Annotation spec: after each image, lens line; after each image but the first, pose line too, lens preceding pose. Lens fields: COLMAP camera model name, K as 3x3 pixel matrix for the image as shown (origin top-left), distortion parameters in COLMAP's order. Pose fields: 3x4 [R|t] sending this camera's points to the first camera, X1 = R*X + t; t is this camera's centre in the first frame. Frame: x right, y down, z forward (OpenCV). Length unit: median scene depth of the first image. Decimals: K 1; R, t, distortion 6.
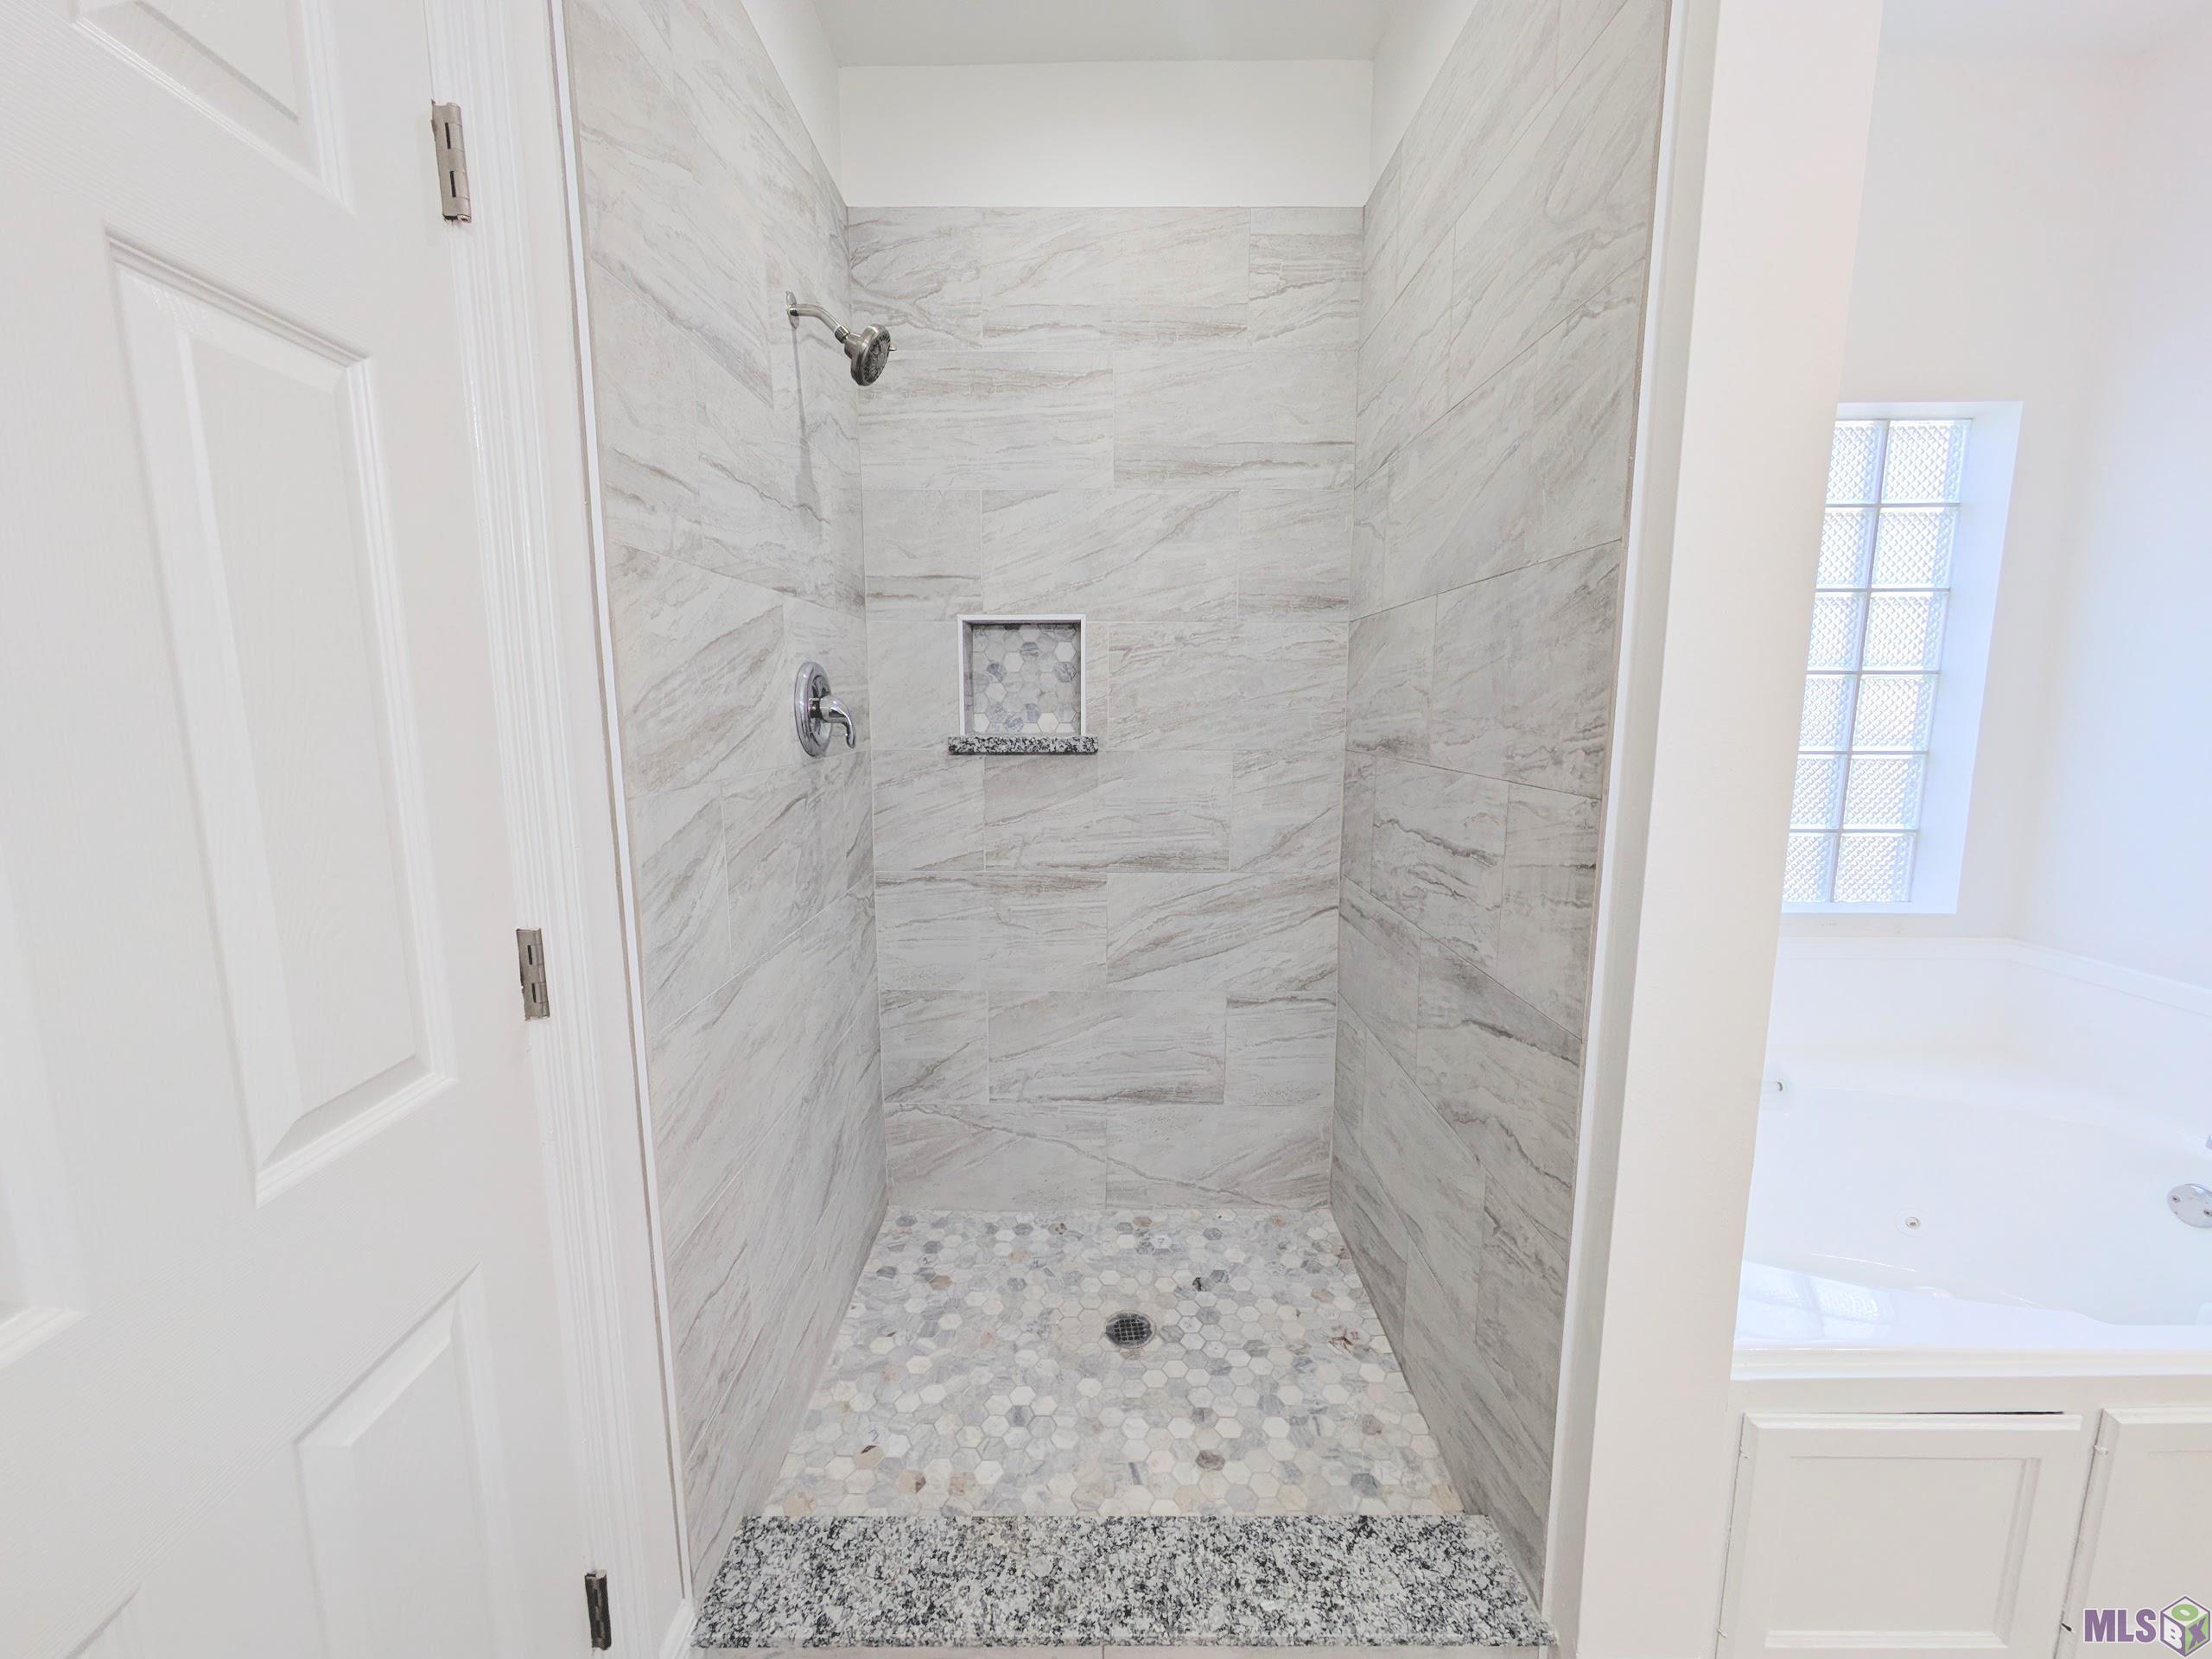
lens RADIAL K [[875.7, 0, 1104.3], [0, 875.7, 829.0], [0, 0, 1]] dist [-0.006221, 0.002846]
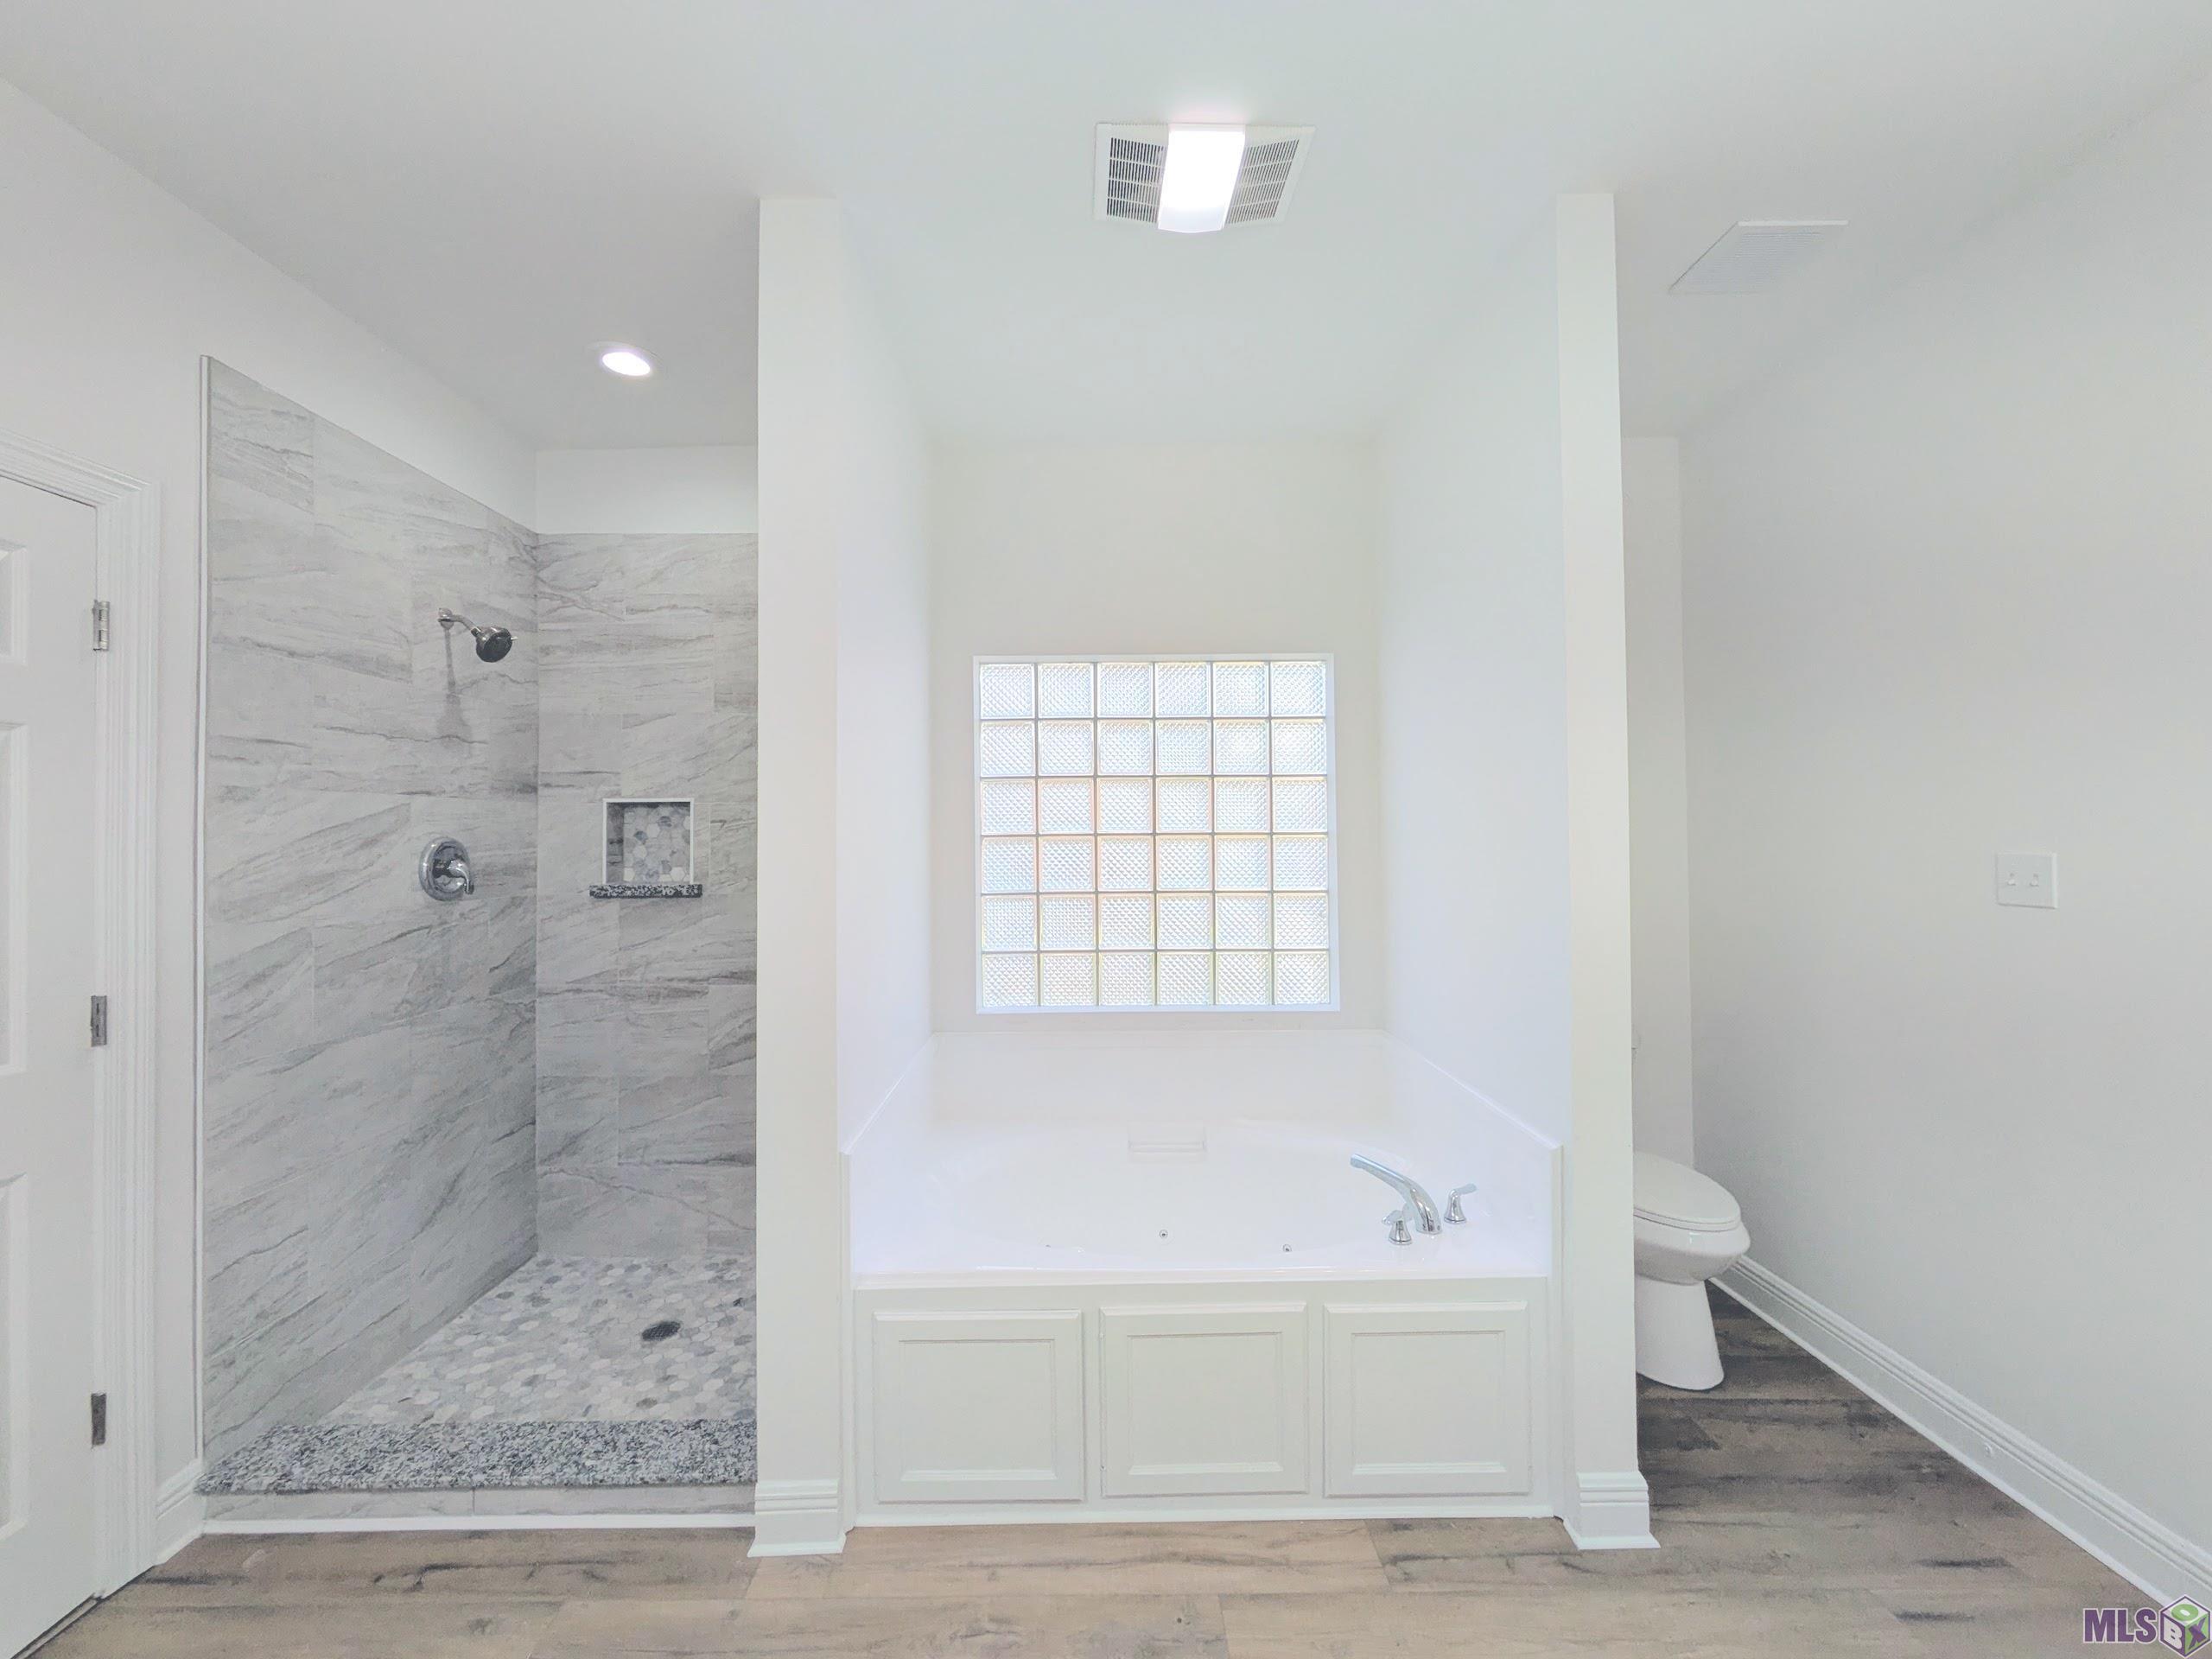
lens RADIAL K [[875.7, 0, 1099.9], [0, 875.7, 831.3], [0, 0, 1]] dist [-0.006221, 0.002846]
pose [[0.999968, -0.005283, 0.005989, 0.629380], [0.006135, 0.988253, -0.152701, 0.027251], [-0.005112, 0.152733, 0.988254, -0.391481]]
